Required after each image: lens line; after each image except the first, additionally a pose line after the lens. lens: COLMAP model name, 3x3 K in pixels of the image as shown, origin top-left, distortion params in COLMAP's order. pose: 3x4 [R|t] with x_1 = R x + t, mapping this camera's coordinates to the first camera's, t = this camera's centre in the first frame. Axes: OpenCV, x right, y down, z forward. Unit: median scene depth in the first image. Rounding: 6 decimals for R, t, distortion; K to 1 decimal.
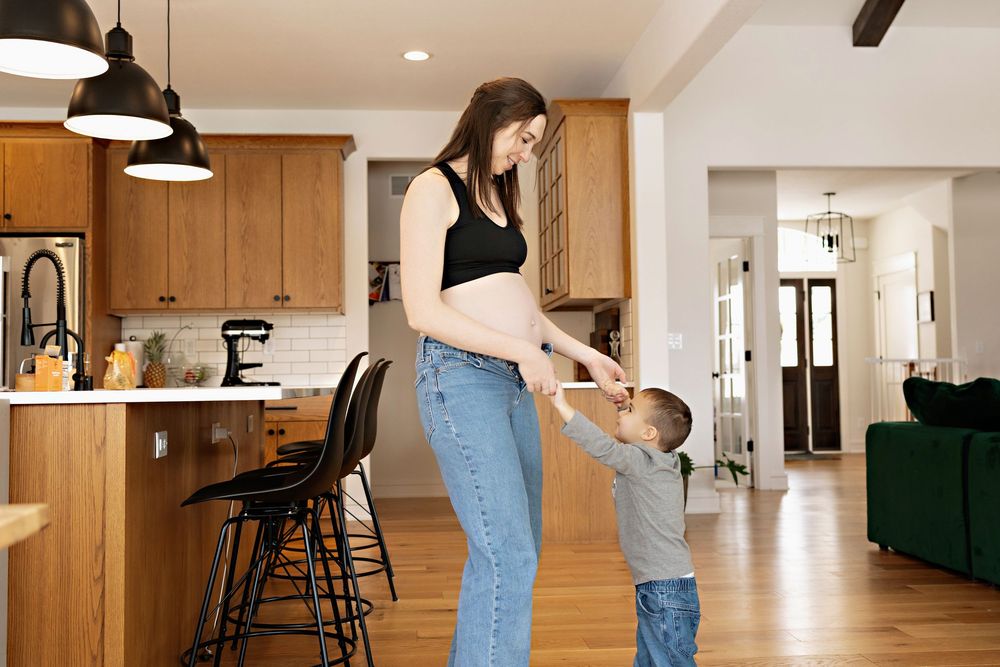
lens RADIAL K [[1026.6, 0, 500.0], [0, 1026.6, 333.5], [0, 0, 1]] dist [0.028817, -0.023908]
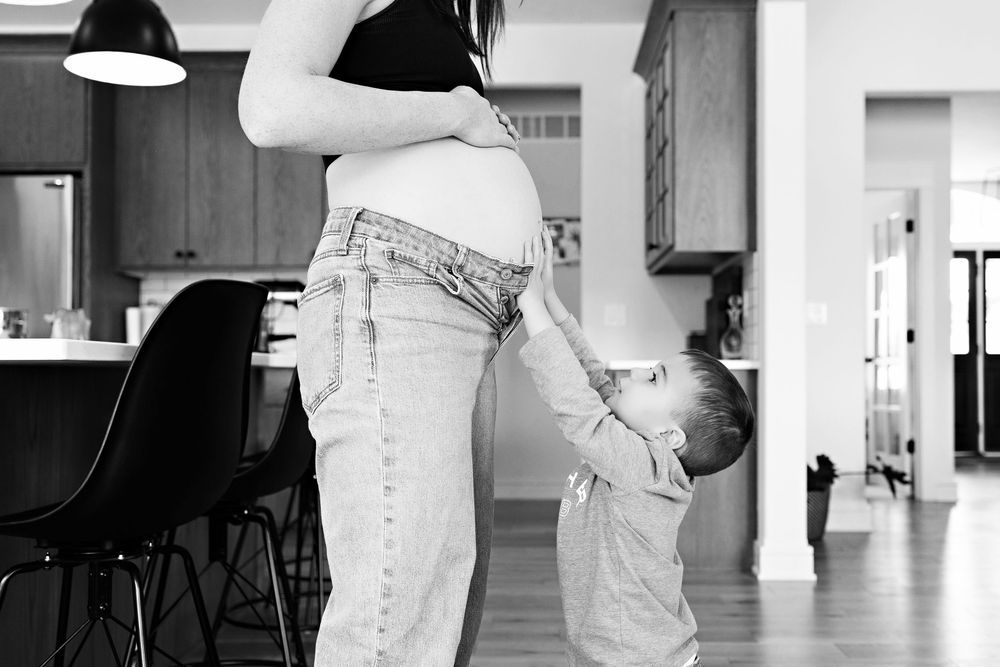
lens RADIAL K [[1025.5, 0, 548.0], [0, 1025.5, 355.8], [0, 0, 1]] dist [0.026932, -0.008959]
pose [[0.995335, 0.012909, -0.095616, 0.041942], [-0.009914, 0.999447, 0.031730, 0.017627], [0.095973, -0.030634, 0.994912, 0.200463]]
